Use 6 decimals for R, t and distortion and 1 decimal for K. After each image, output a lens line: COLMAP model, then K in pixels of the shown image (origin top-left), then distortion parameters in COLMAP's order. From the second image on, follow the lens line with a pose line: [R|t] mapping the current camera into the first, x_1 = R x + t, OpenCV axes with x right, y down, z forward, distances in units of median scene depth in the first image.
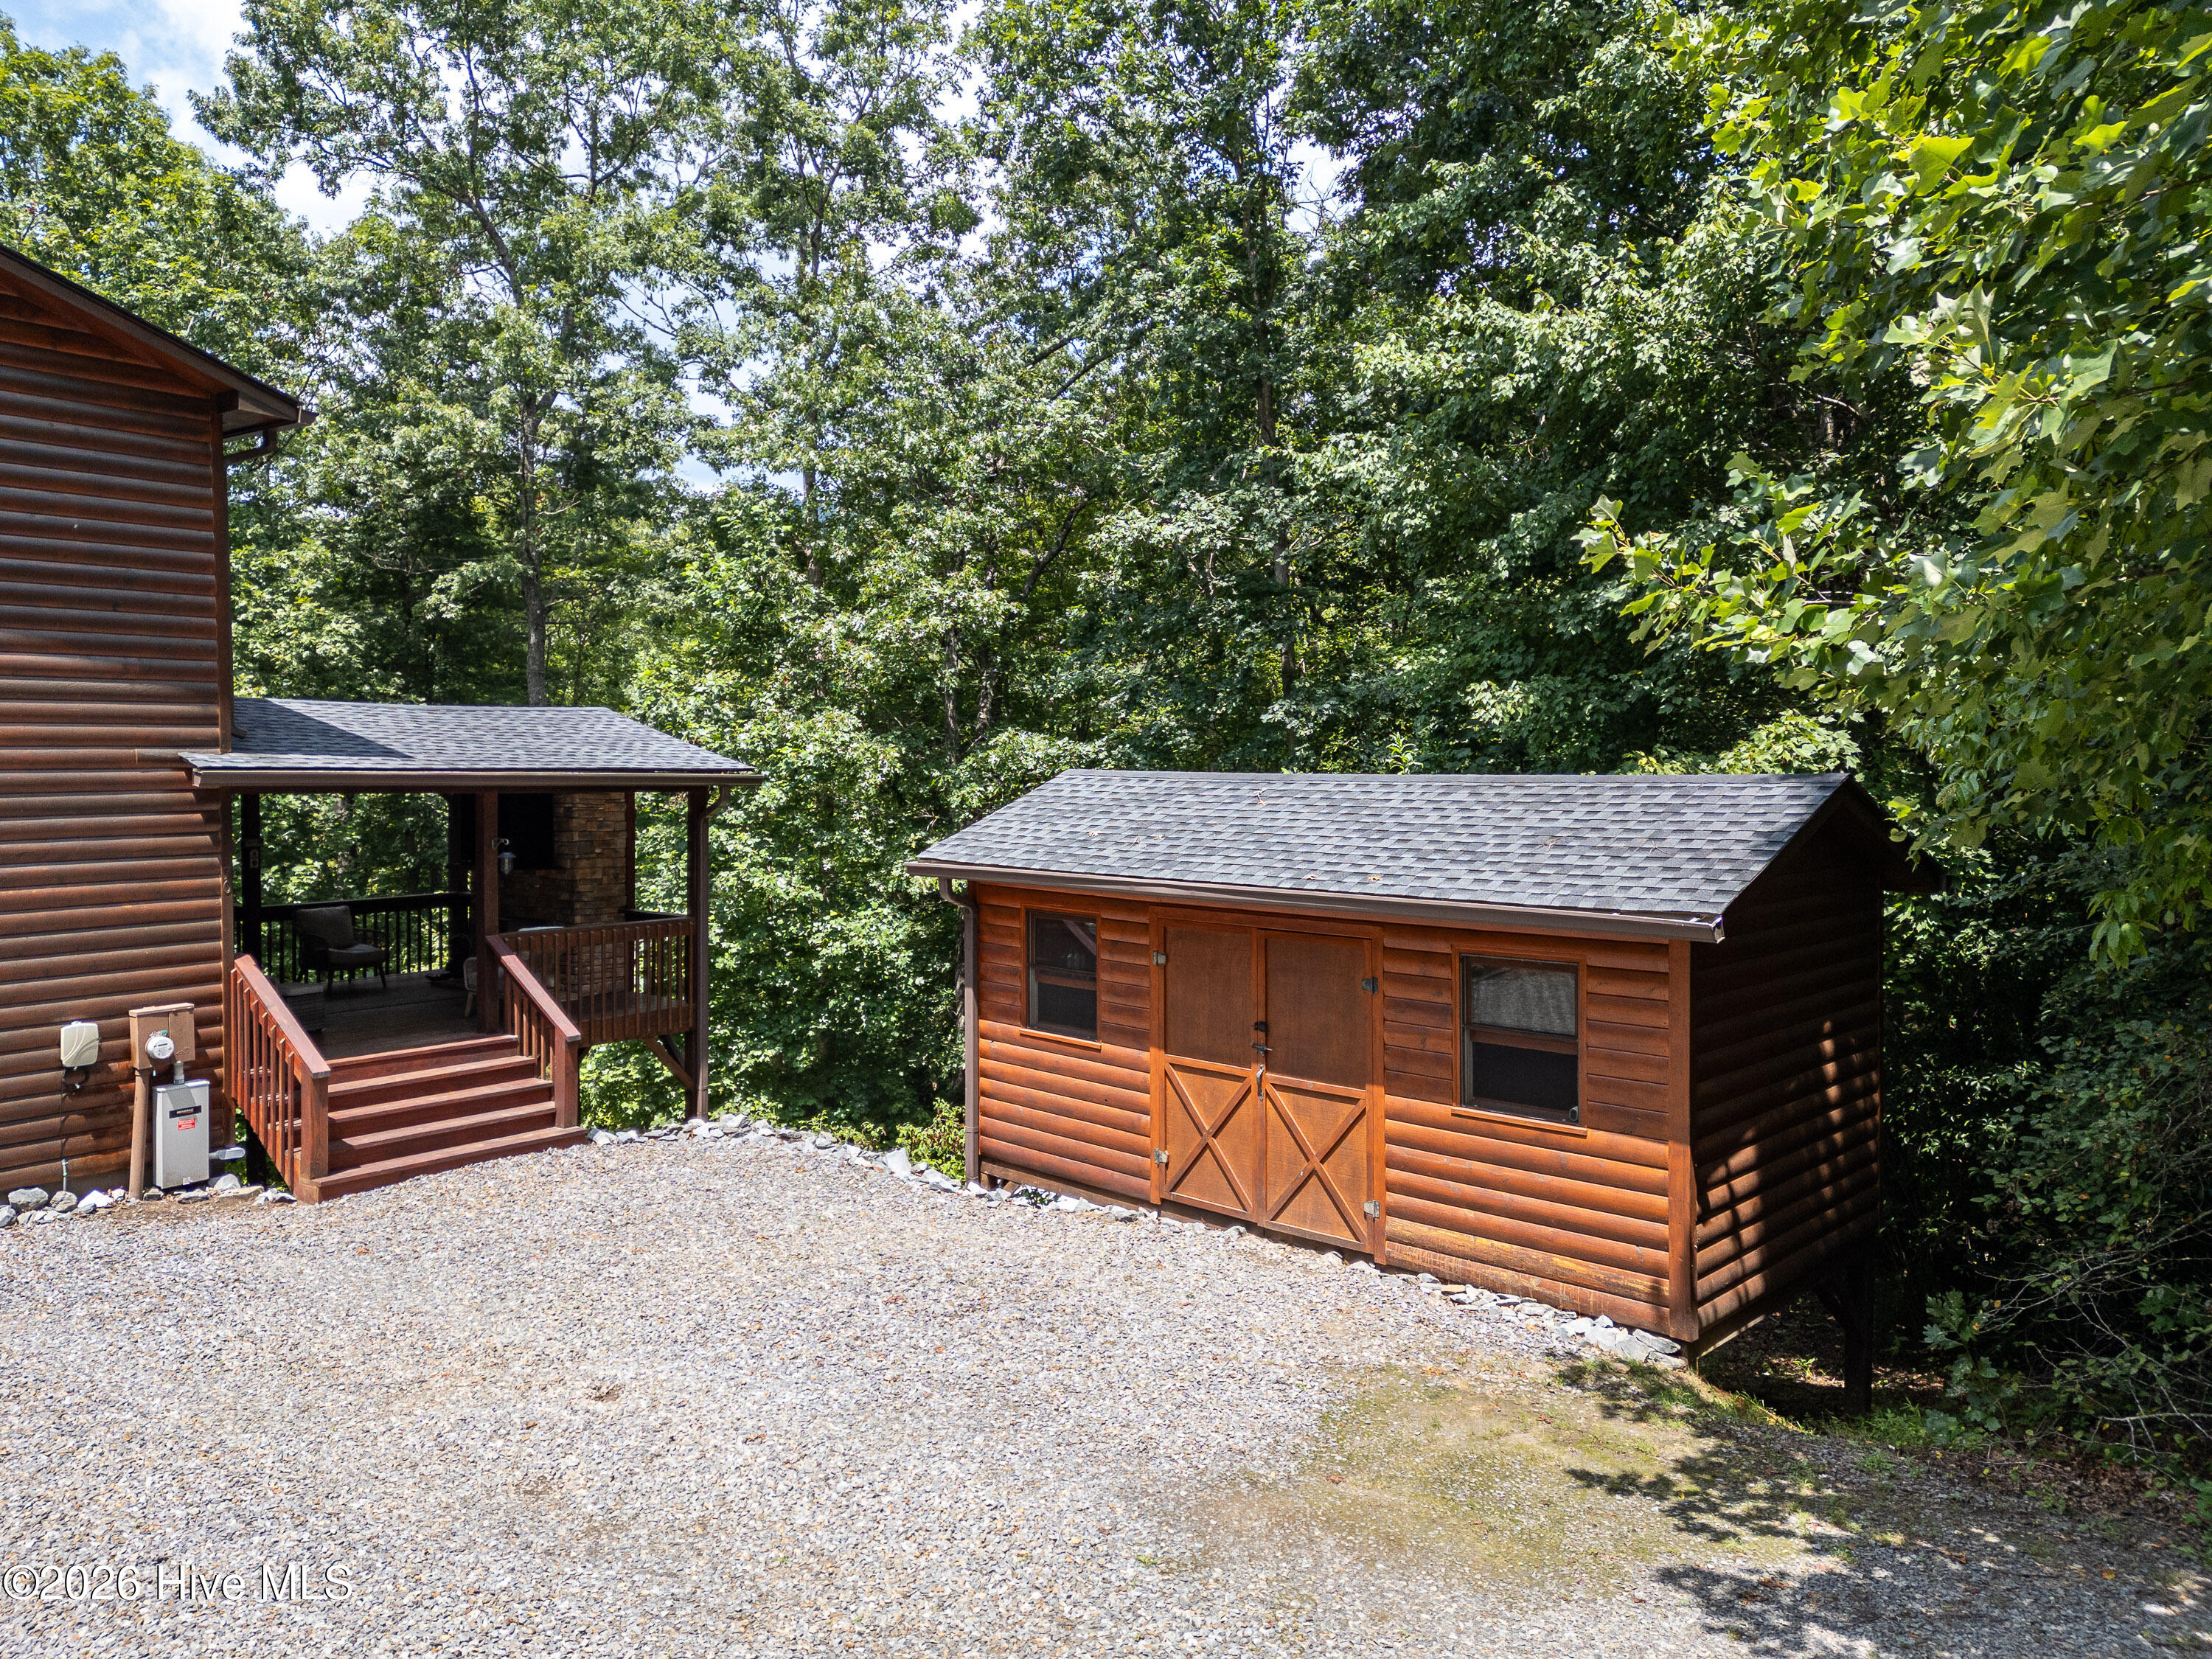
lens RADIAL K [[1603.6, 0, 1091.1], [0, 1603.6, 800.8], [0, 0, 1]] dist [0.048631, -0.043350]
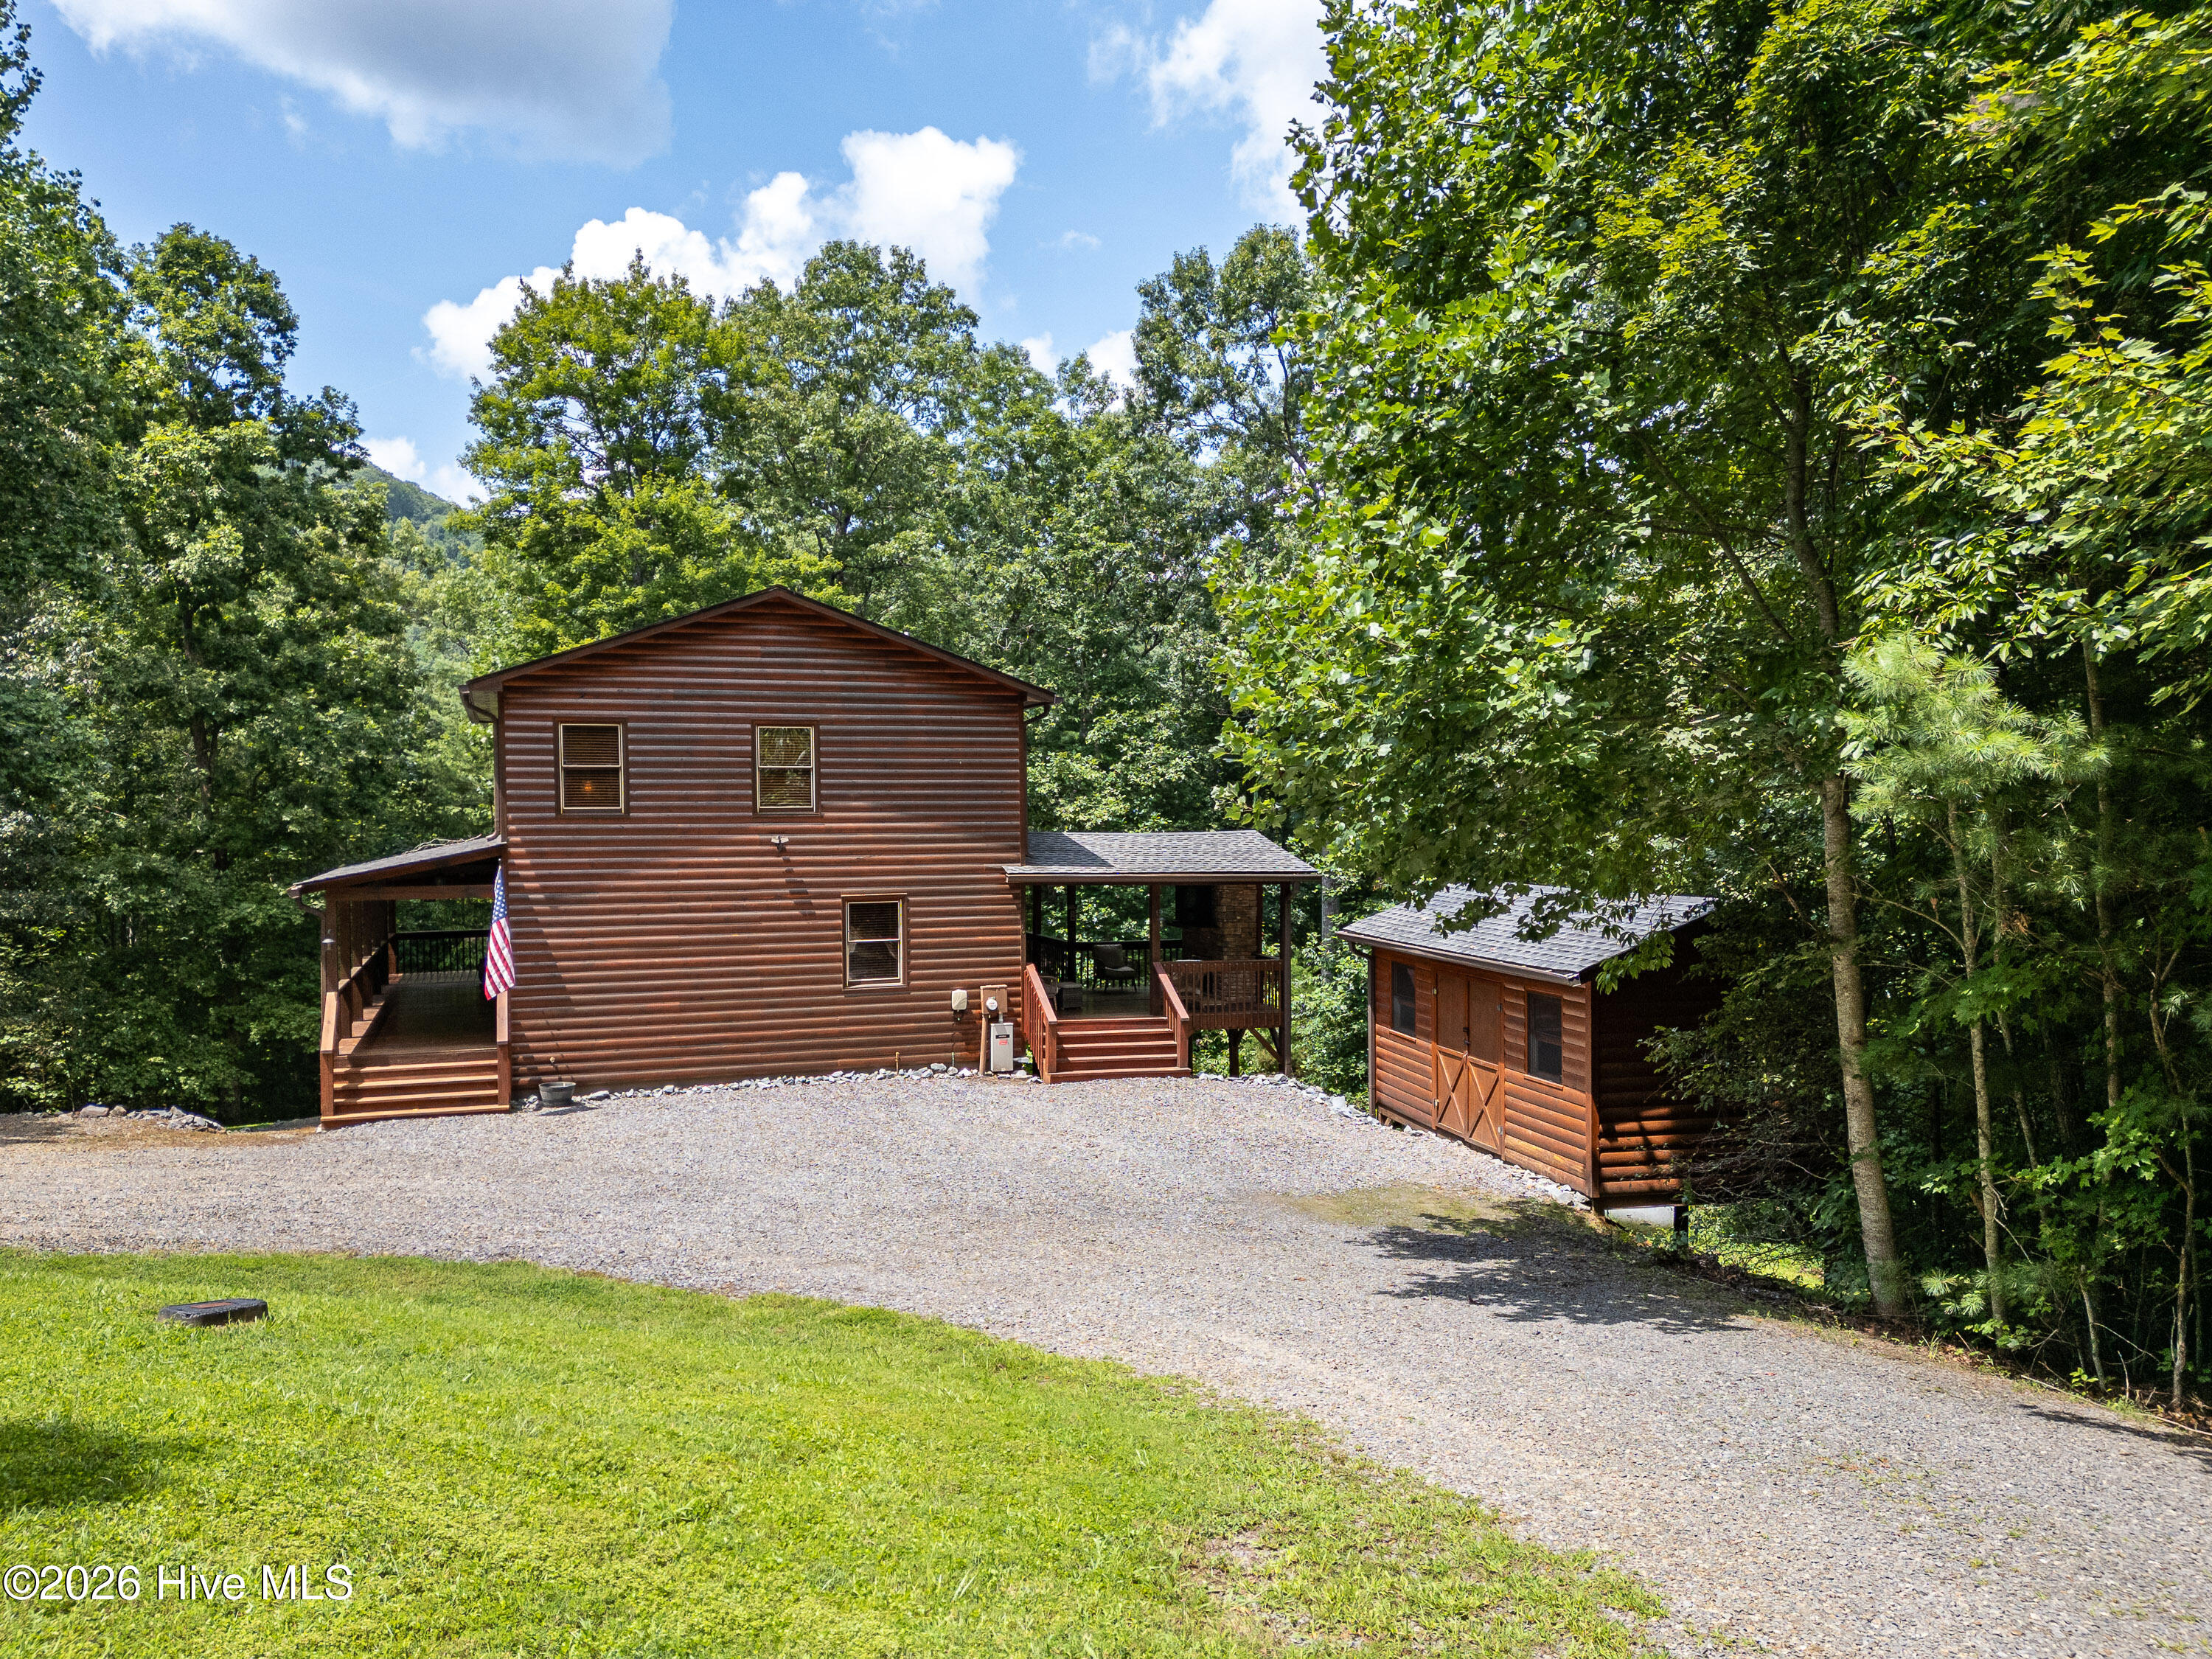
lens RADIAL K [[1603.6, 0, 1091.5], [0, 1603.6, 880.3], [0, 0, 1]] dist [0.048631, -0.043350]
pose [[0.833603, 0.020584, -0.551981, 0.634450], [-0.014830, 0.999779, 0.014886, -0.040119], [0.552166, -0.004223, 0.833724, -0.621763]]
